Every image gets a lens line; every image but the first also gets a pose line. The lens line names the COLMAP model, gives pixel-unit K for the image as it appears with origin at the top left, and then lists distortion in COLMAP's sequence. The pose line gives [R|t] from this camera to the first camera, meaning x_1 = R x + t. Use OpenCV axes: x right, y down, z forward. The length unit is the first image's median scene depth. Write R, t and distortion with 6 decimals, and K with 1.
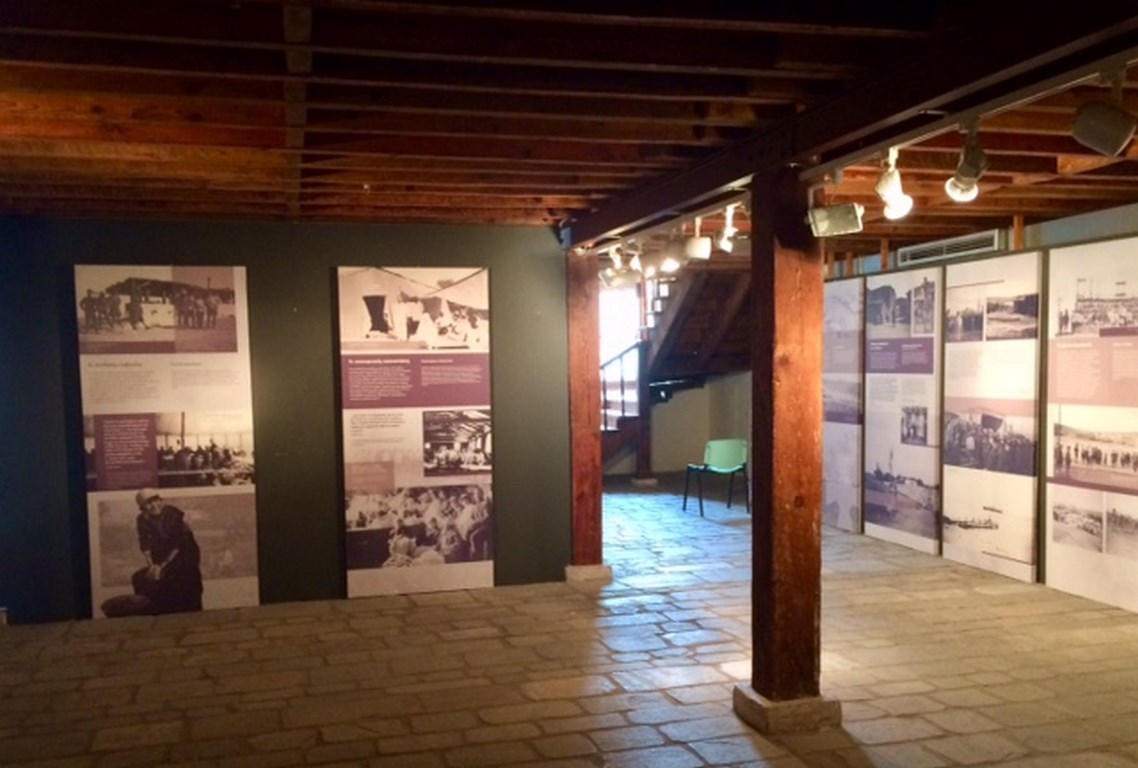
lens RADIAL K [[991.7, 0, 567.3], [0, 991.7, 386.2], [0, 0, 1]] dist [-0.000345, -0.001312]
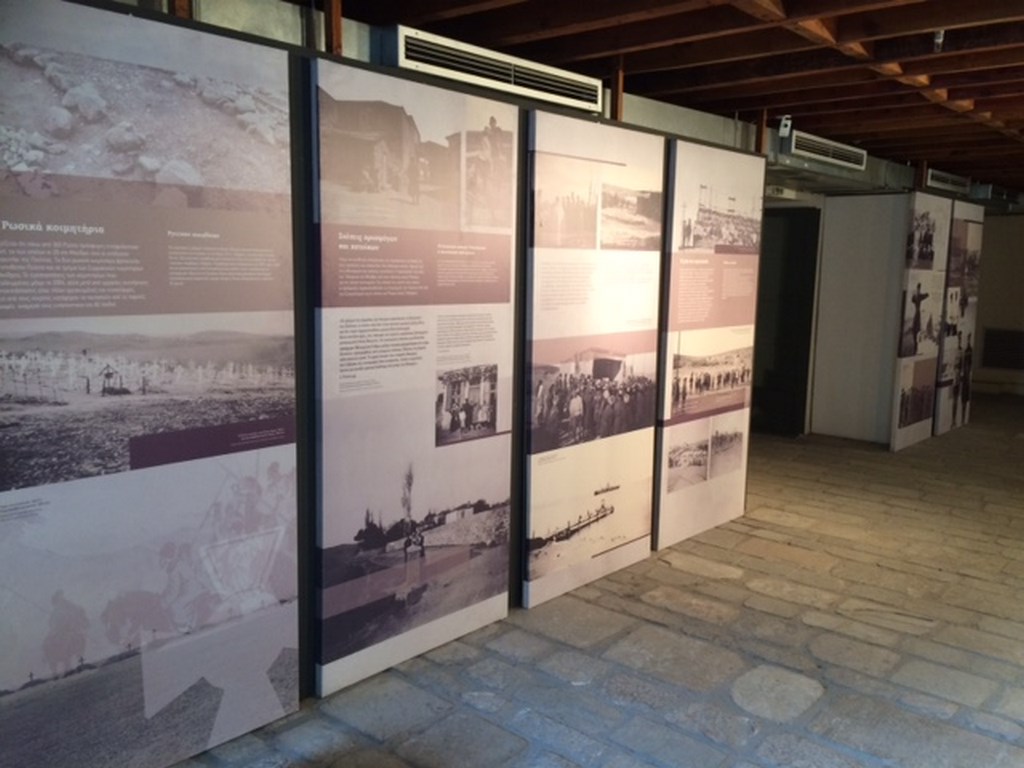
lens RADIAL K [[869.3, 0, 511.1], [0, 869.3, 378.5], [0, 0, 1]] dist [0.072816, 0.003203]
pose [[-0.544010, -0.102900, 0.832746, -0.045809], [0.012652, 0.991333, 0.130761, -0.037459], [-0.838984, 0.081672, -0.537993, 1.392871]]
